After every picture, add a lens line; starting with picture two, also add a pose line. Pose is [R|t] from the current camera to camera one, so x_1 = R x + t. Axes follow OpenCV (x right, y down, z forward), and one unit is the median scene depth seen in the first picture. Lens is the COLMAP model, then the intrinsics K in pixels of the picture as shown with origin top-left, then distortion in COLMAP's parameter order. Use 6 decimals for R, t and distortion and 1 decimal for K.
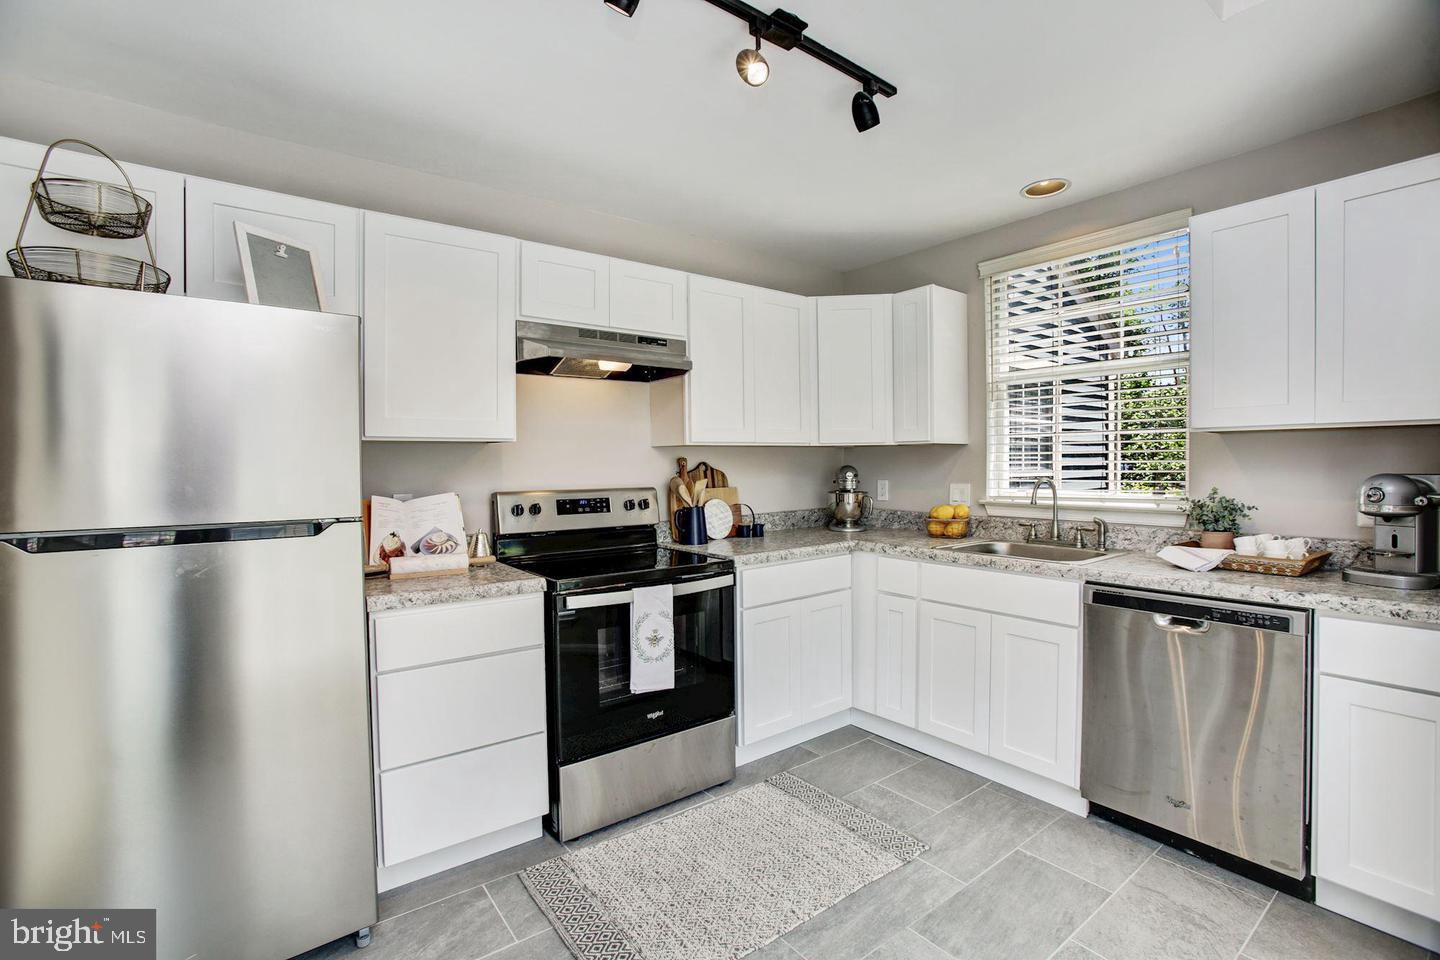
lens RADIAL K [[662.8, 0, 709.4], [0, 662.8, 479.5], [0, 0, 1]] dist [-0.030389, 0.004377]
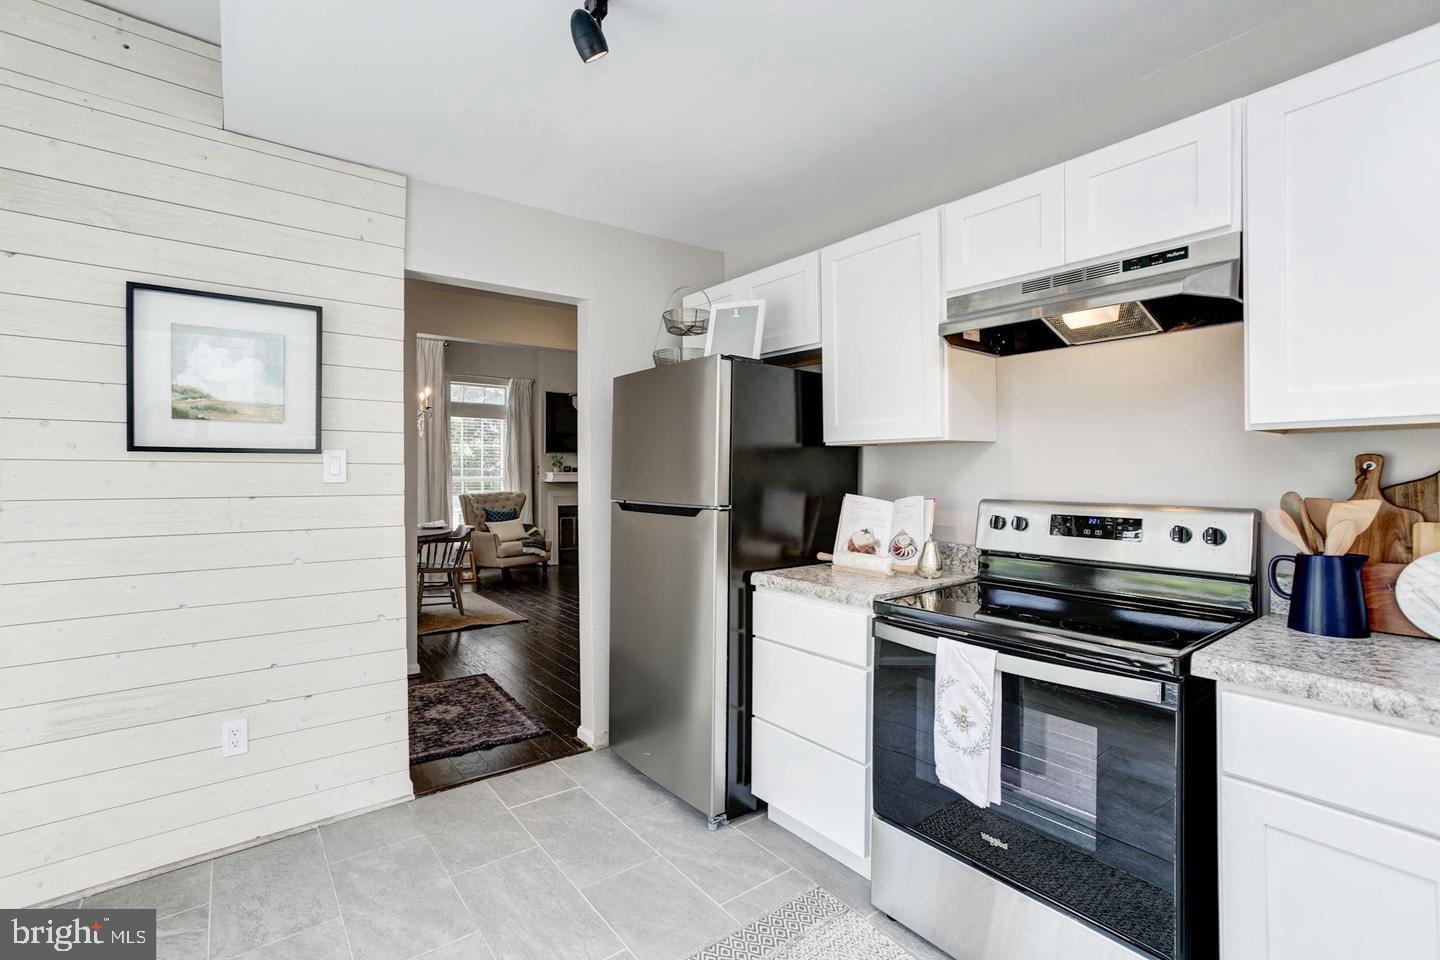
lens RADIAL K [[662.8, 0, 692.0], [0, 662.8, 474.8], [0, 0, 1]] dist [-0.030389, 0.004377]
pose [[-0.003123, 0.017677, -0.999839, 0.523011], [-0.019014, 0.999662, 0.017734, -0.019415], [0.999814, 0.019066, -0.002786, 0.624320]]
